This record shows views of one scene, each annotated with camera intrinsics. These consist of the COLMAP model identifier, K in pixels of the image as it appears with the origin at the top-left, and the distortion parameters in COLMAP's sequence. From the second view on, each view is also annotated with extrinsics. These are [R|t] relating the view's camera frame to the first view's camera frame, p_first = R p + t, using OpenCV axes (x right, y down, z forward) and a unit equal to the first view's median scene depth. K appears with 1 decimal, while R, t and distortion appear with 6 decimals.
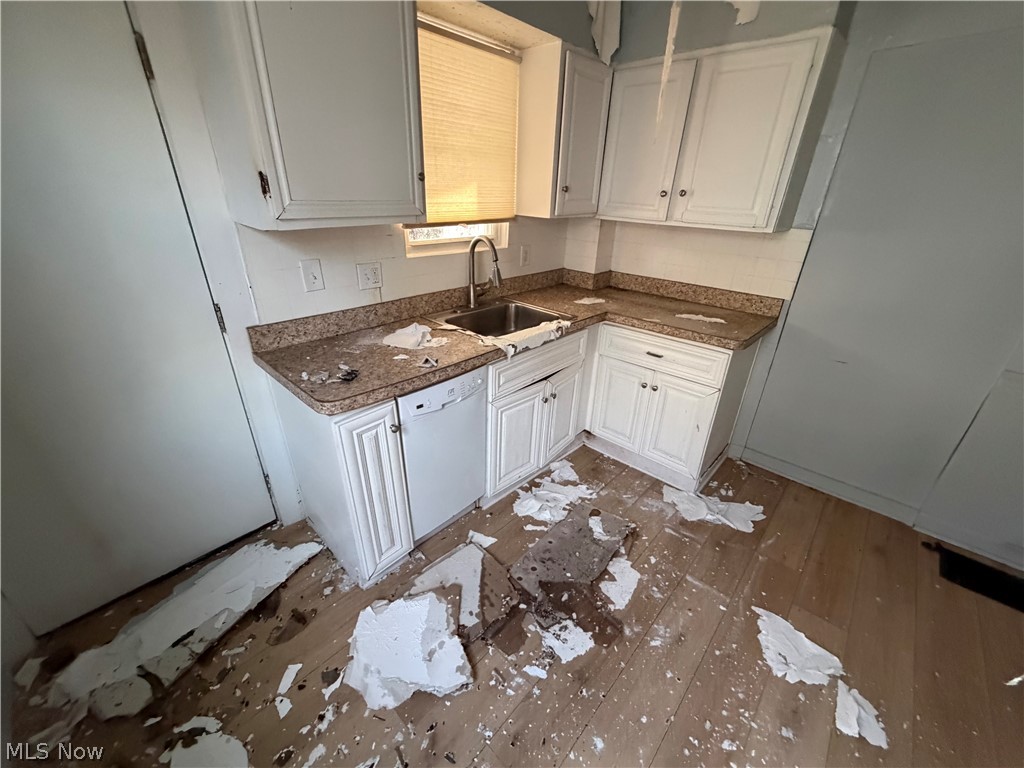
lens RADIAL K [[407.7, 0, 510.4], [0, 407.7, 386.3], [0, 0, 1]] dist [0.001358, 0.000150]
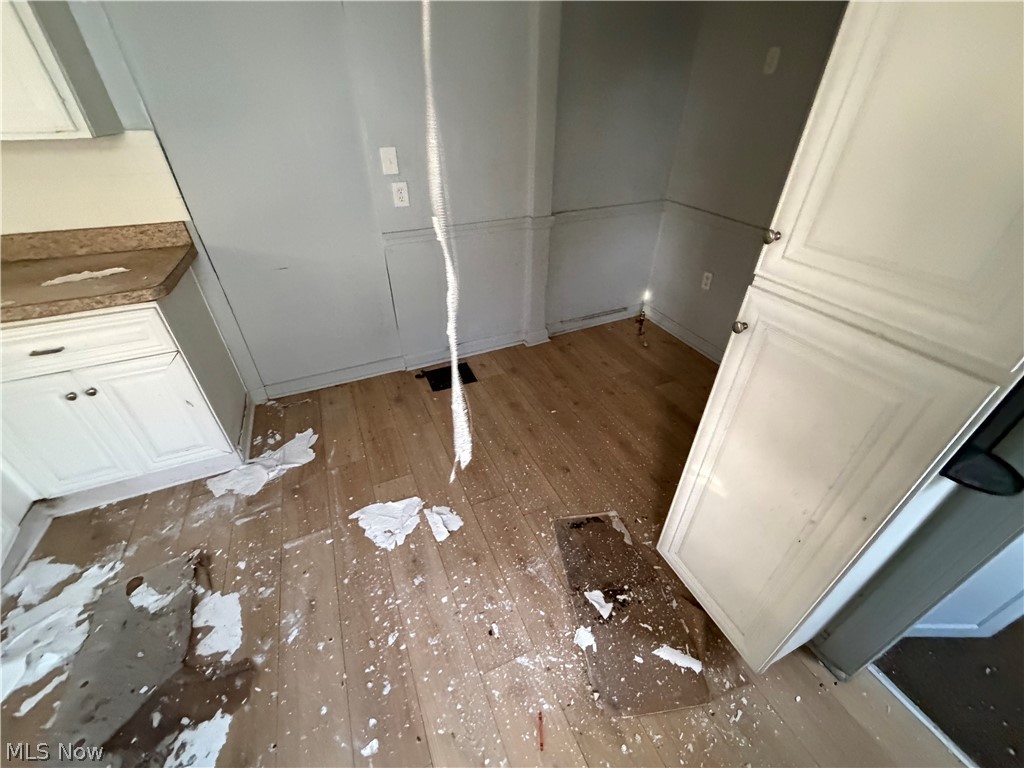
lens RADIAL K [[407.7, 0, 512.5], [0, 407.7, 383.6], [0, 0, 1]] dist [0.001358, 0.000150]
pose [[0.390118, -0.542230, 0.744173, 0.133976], [0.408946, 0.826160, 0.387586, 0.018608], [-0.824967, 0.153122, 0.544043, 0.026118]]
